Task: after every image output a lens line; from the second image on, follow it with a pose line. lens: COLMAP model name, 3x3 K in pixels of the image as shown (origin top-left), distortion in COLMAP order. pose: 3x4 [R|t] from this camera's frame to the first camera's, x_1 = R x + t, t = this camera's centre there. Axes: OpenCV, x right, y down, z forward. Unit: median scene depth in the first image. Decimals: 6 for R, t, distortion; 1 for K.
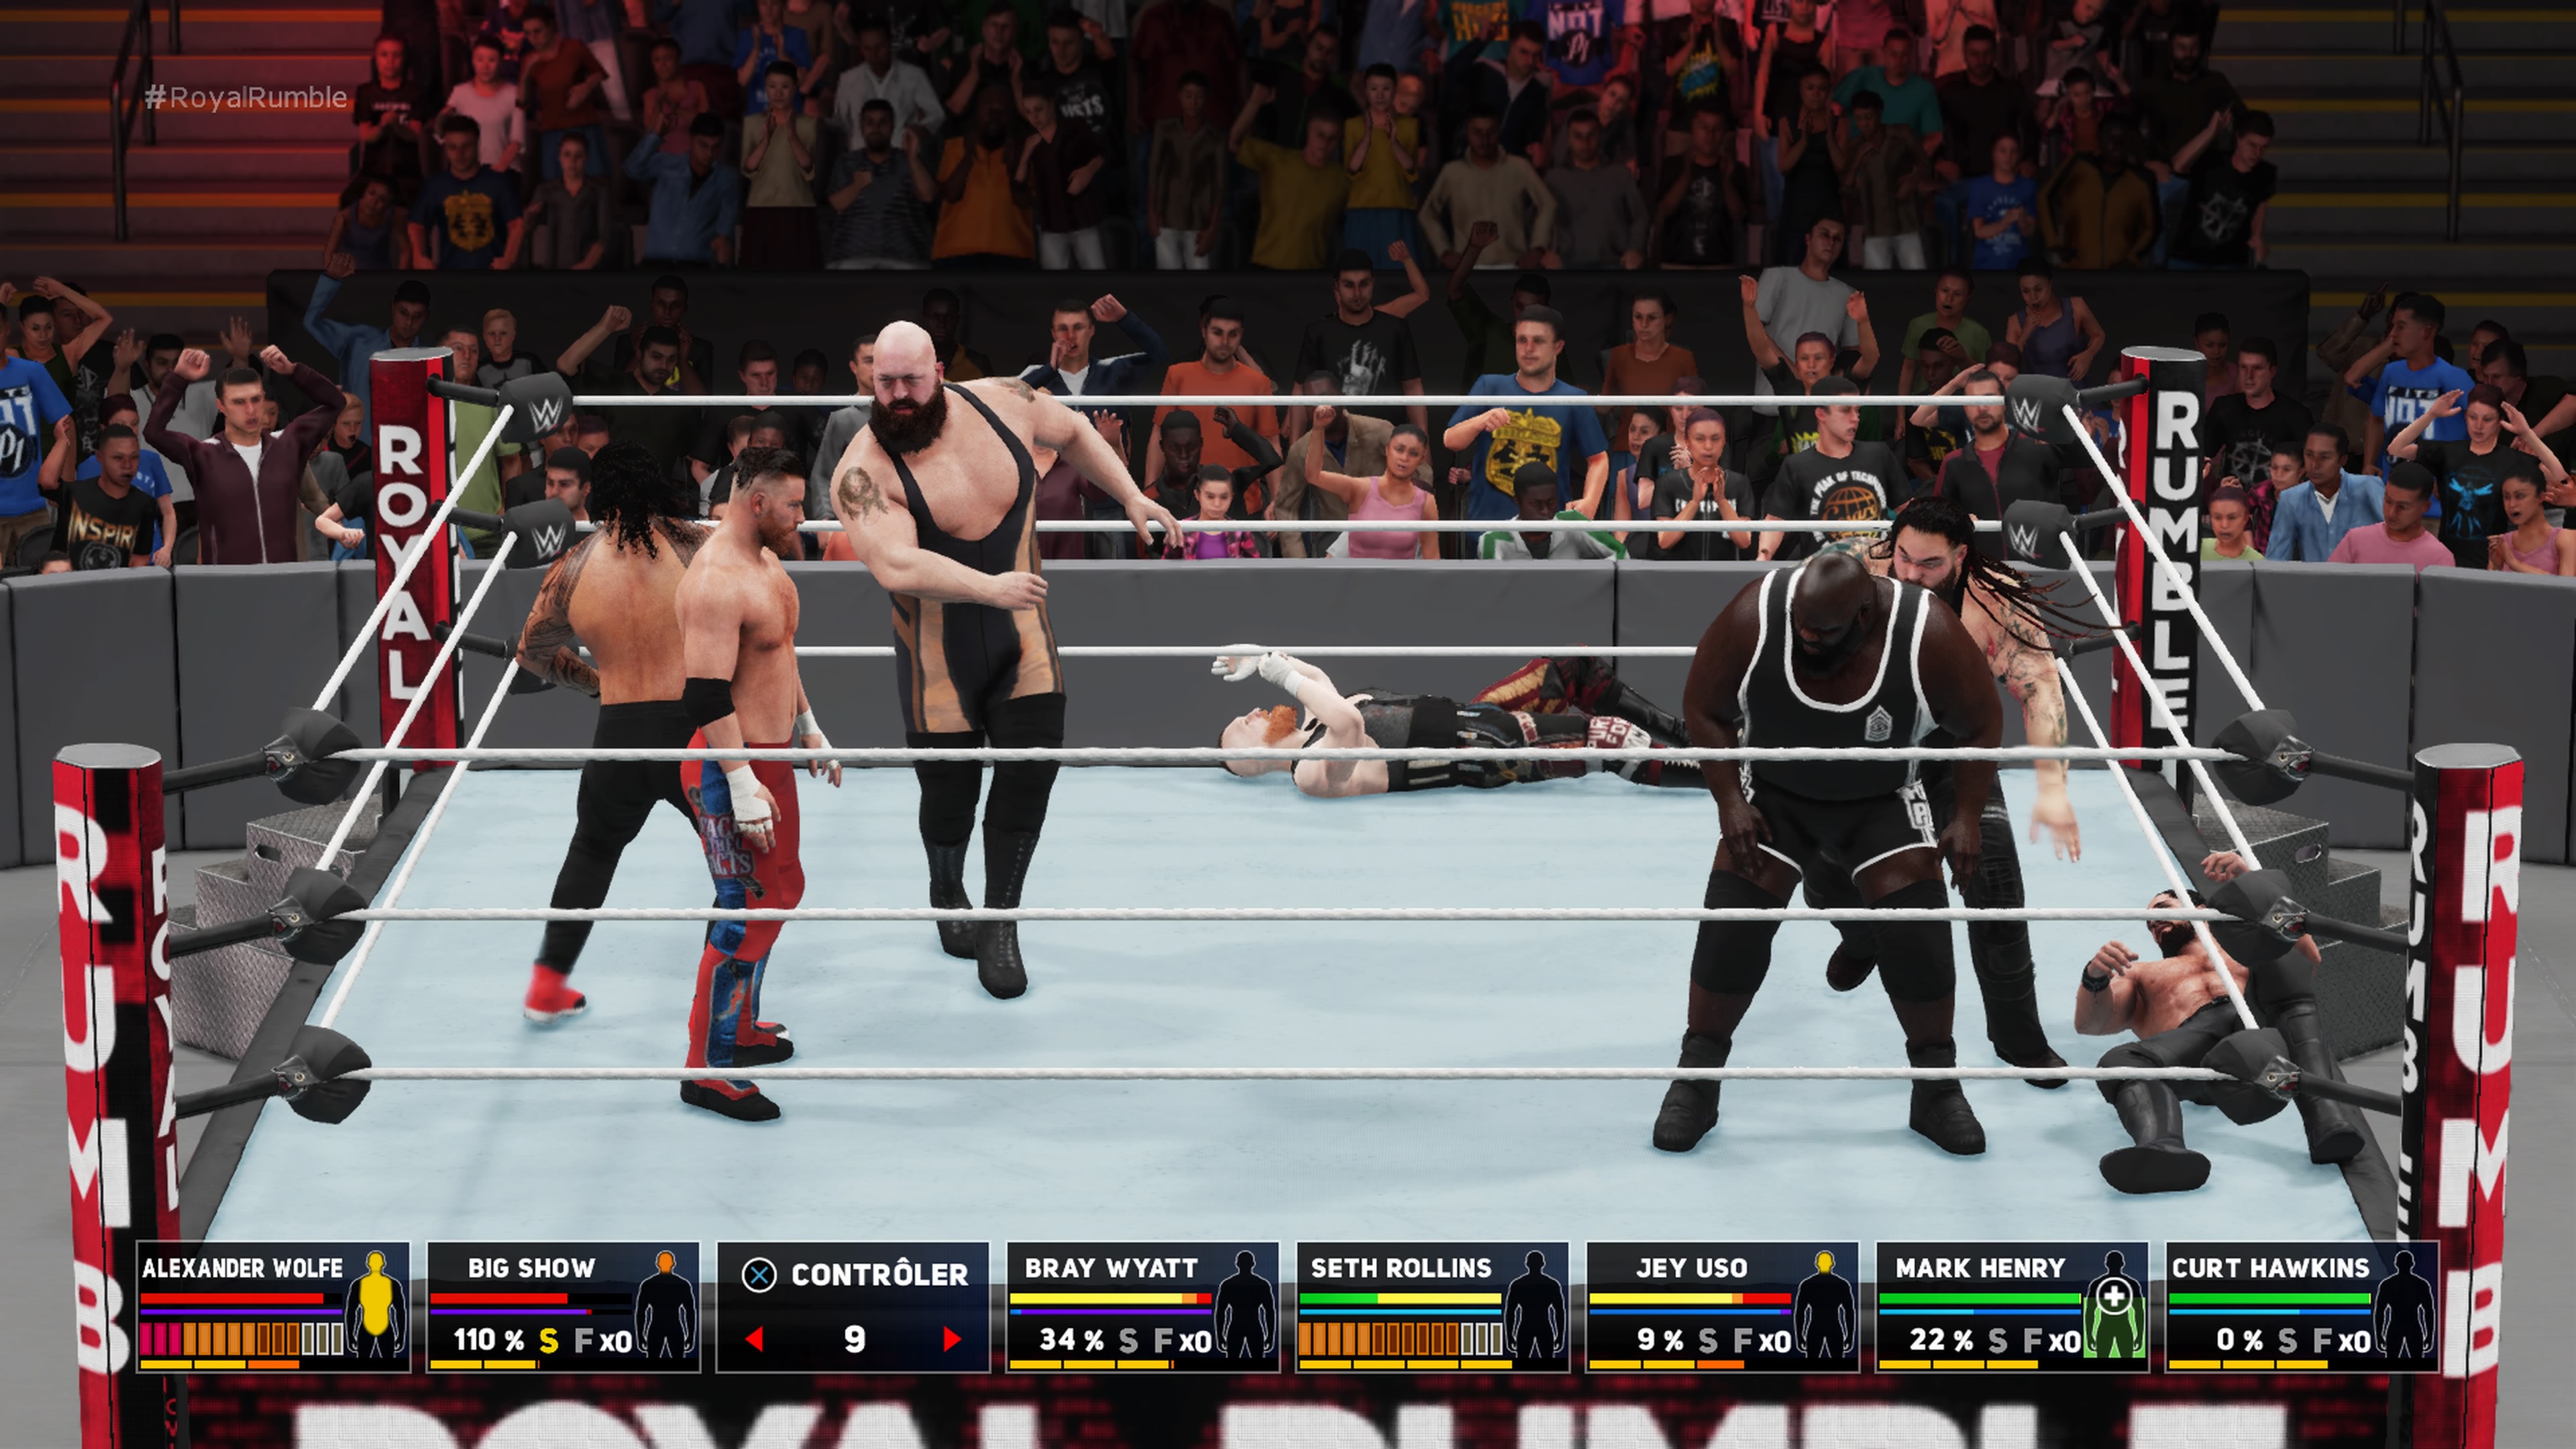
lens RADIAL K [[14543.1, 0, 1275.0], [0, 14543.1, 721.0], [0, 0, 1]] dist [0.121834, 0.000000]
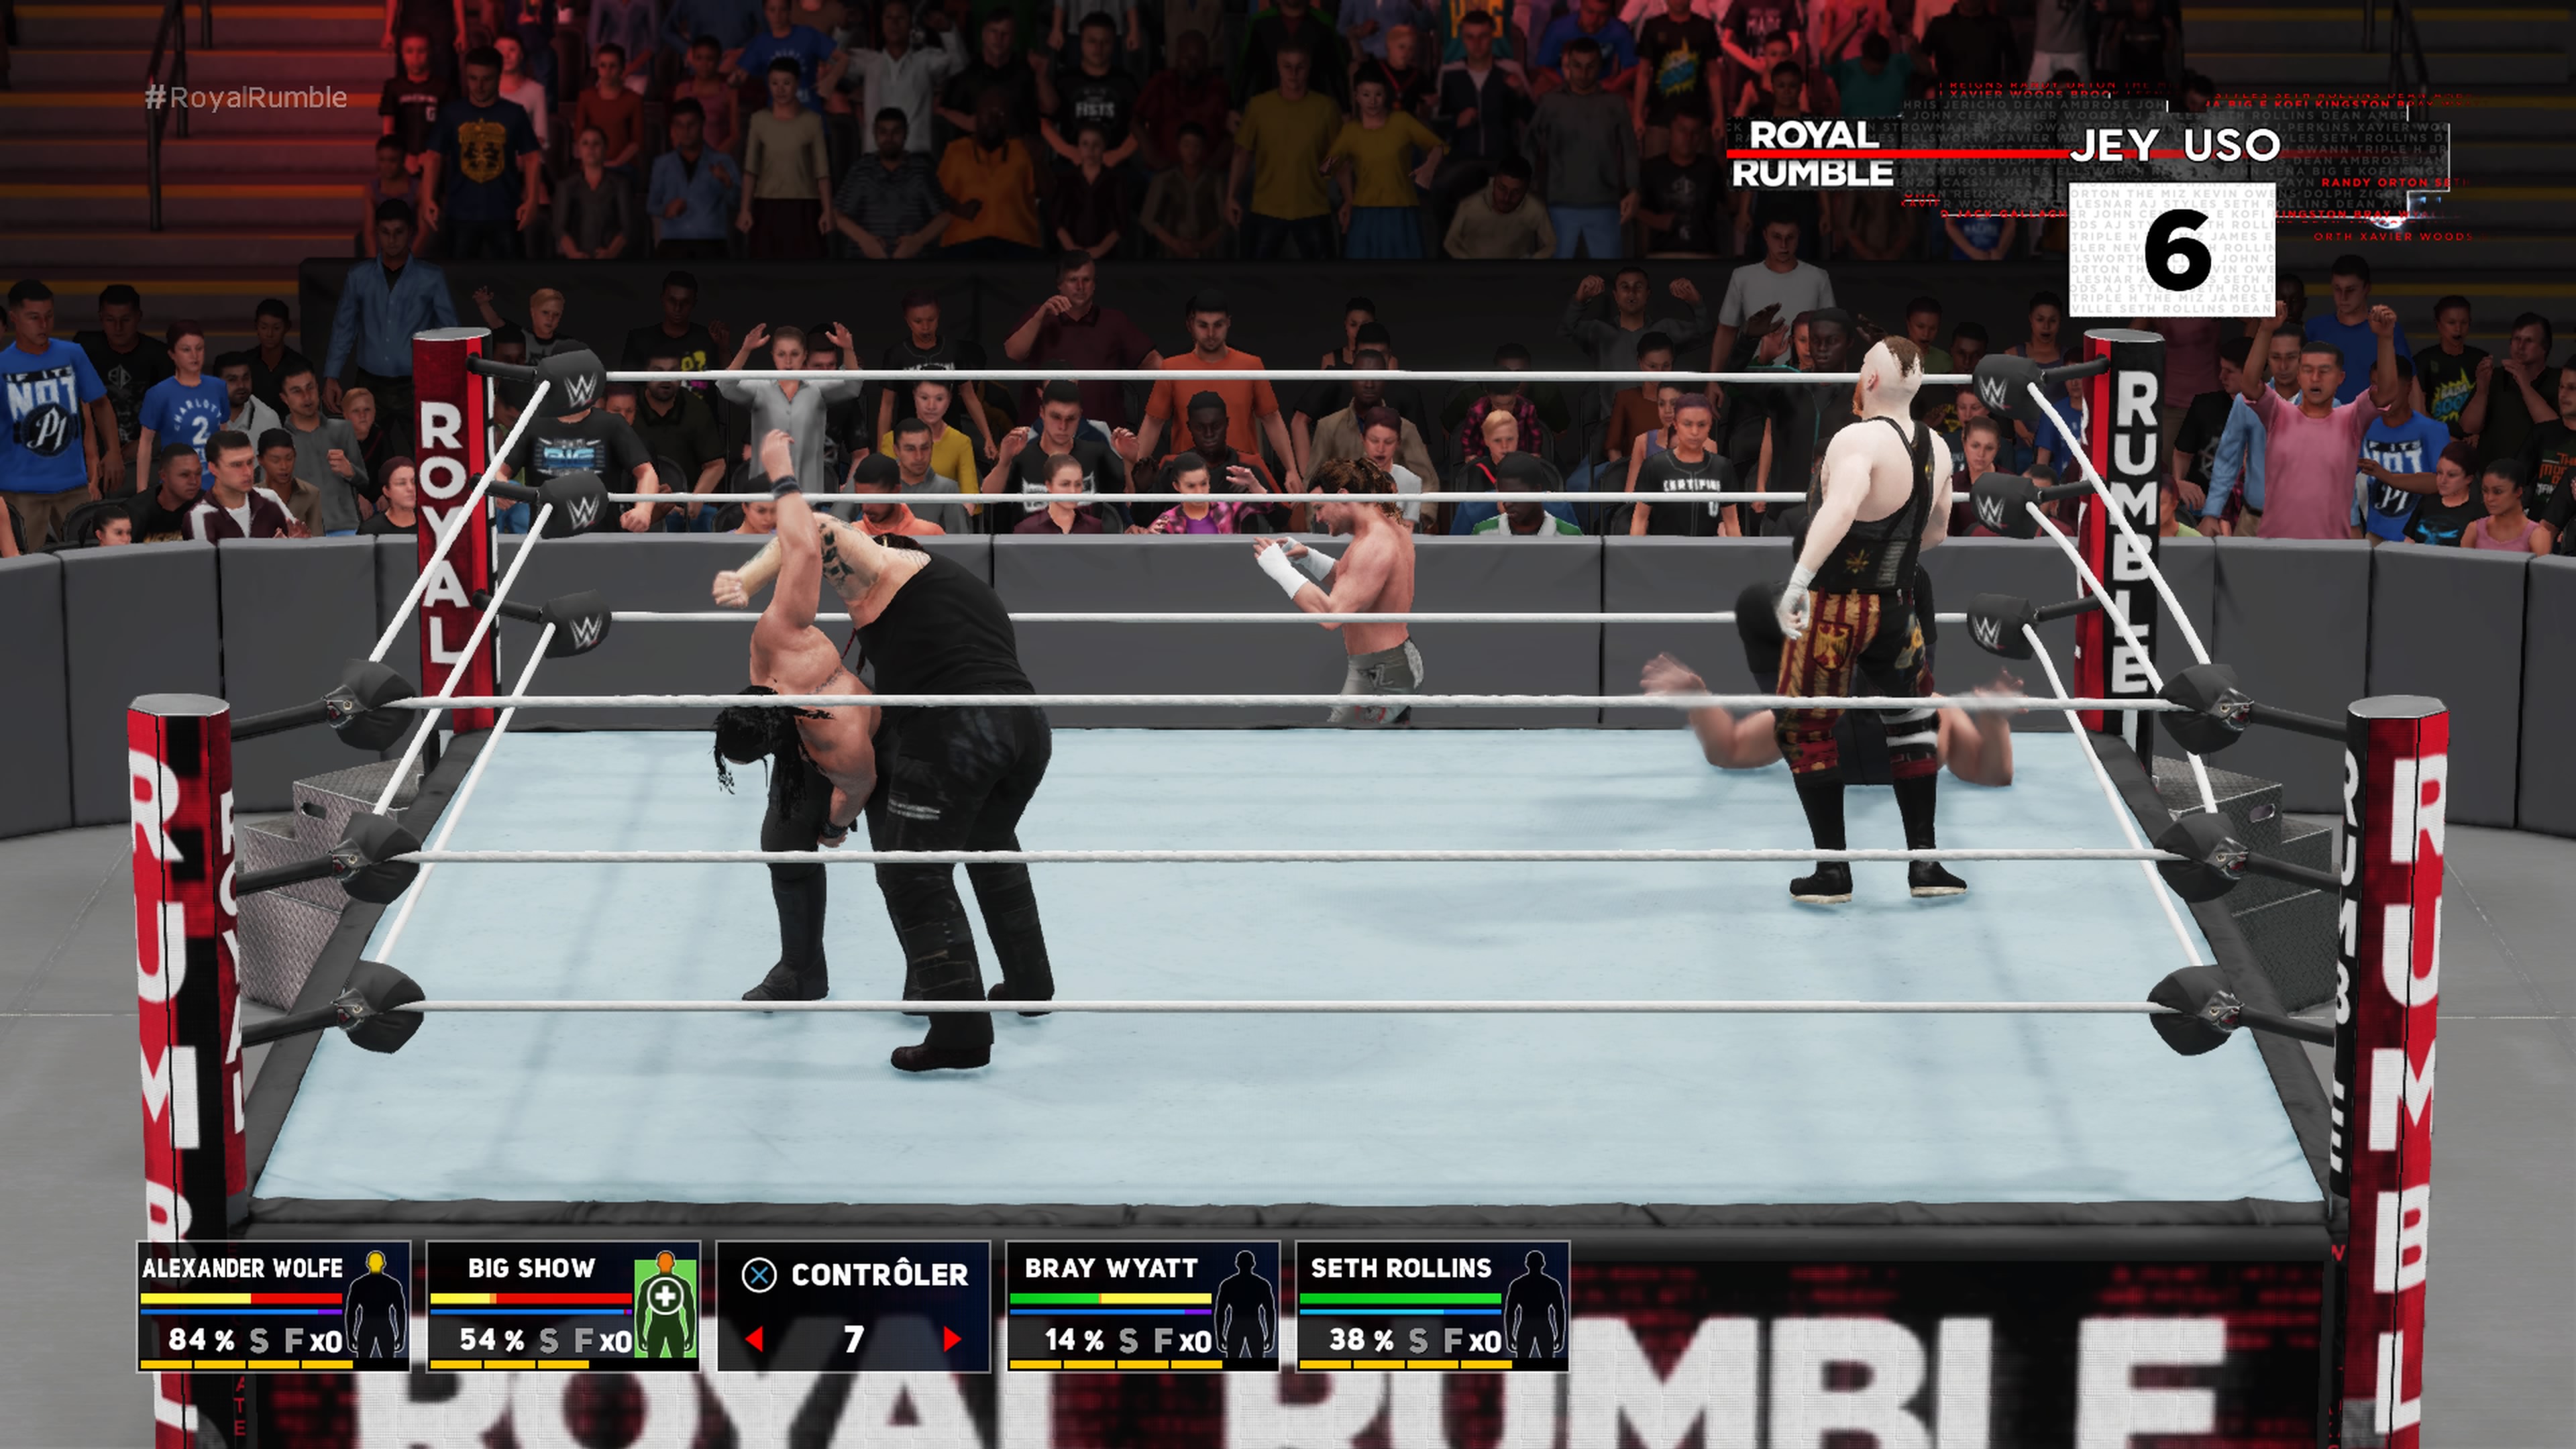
lens RADIAL K [[14543.1, 0, 1292.2], [0, 14543.1, 725.3], [0, 0, 1]] dist [0.121834, 0.000000]
pose [[0.999999, 0.000825, 0.001124, 0.000015], [-0.000825, 1.000000, 0.000279, 0.002630], [-0.001123, -0.000280, 0.999999, -0.047909]]
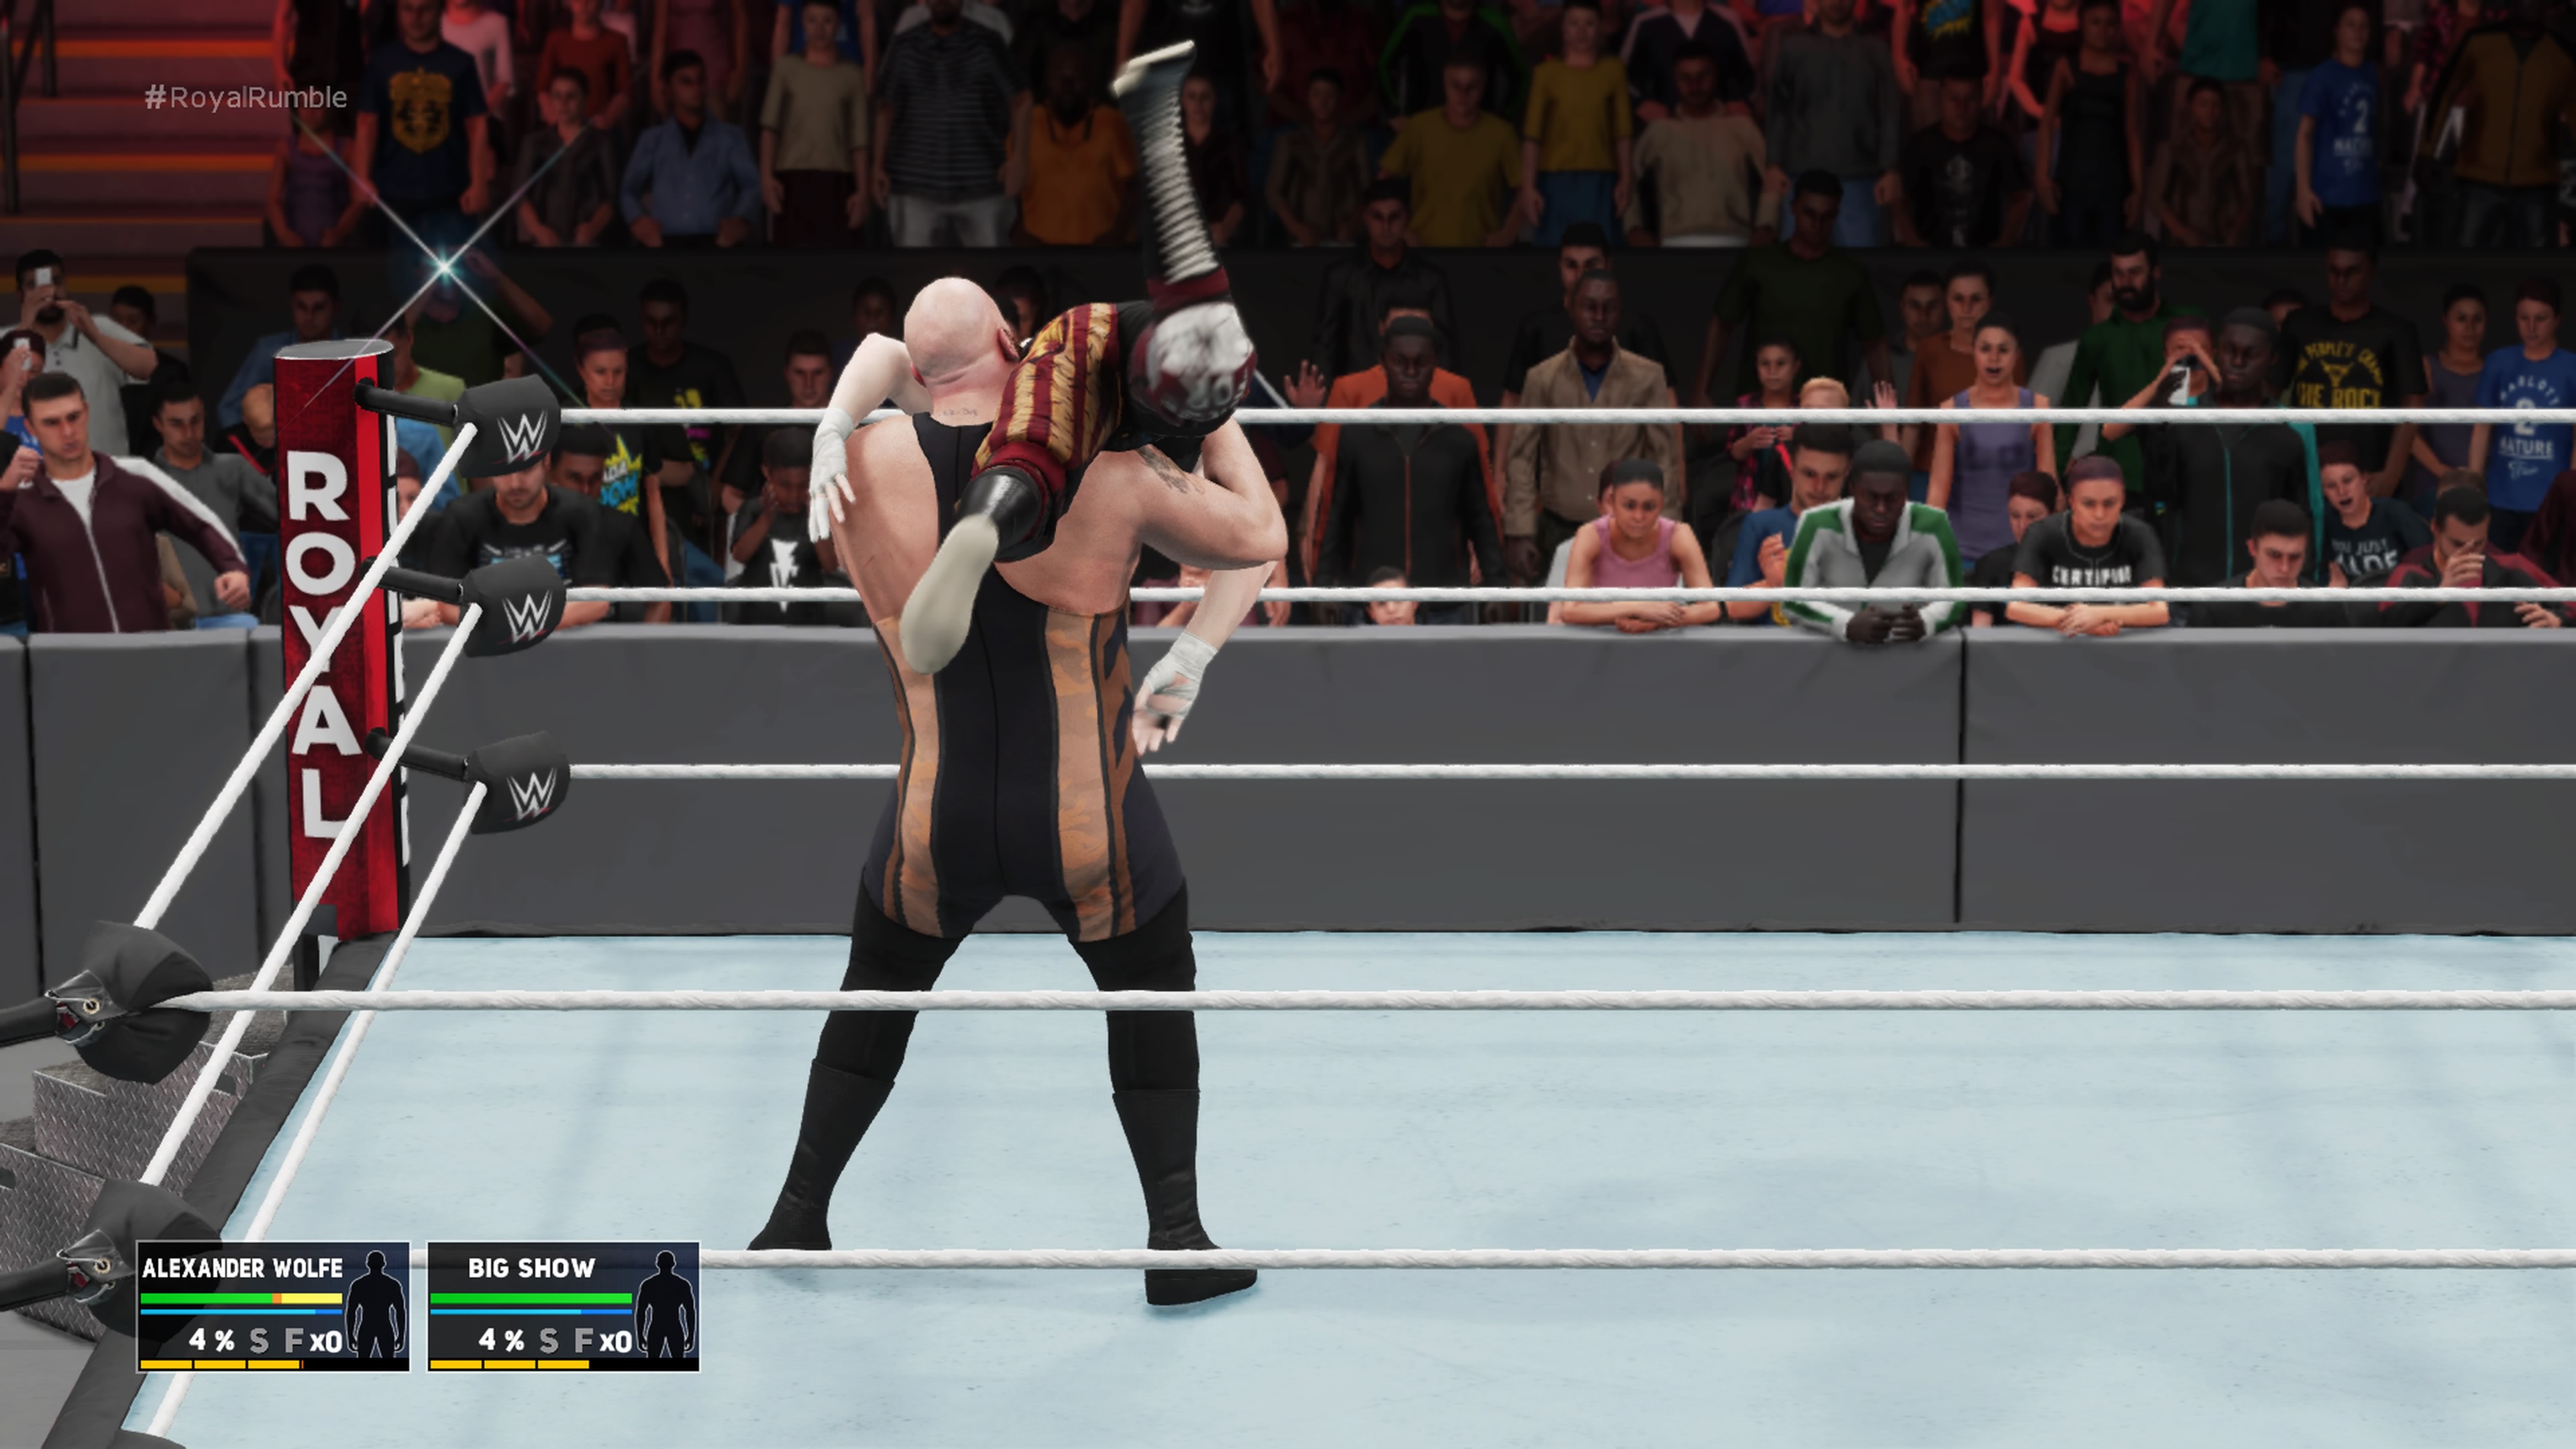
lens RADIAL K [[14379.7, 0, 1285.8], [0, 14379.7, 726.1], [0, 0, 1]] dist [0.479616, 0.000000]
pose [[0.999999, -0.000816, 0.001251, -0.014004], [0.000815, 0.999999, 0.000597, -0.007378], [-0.001251, -0.000596, 0.999999, 0.300800]]
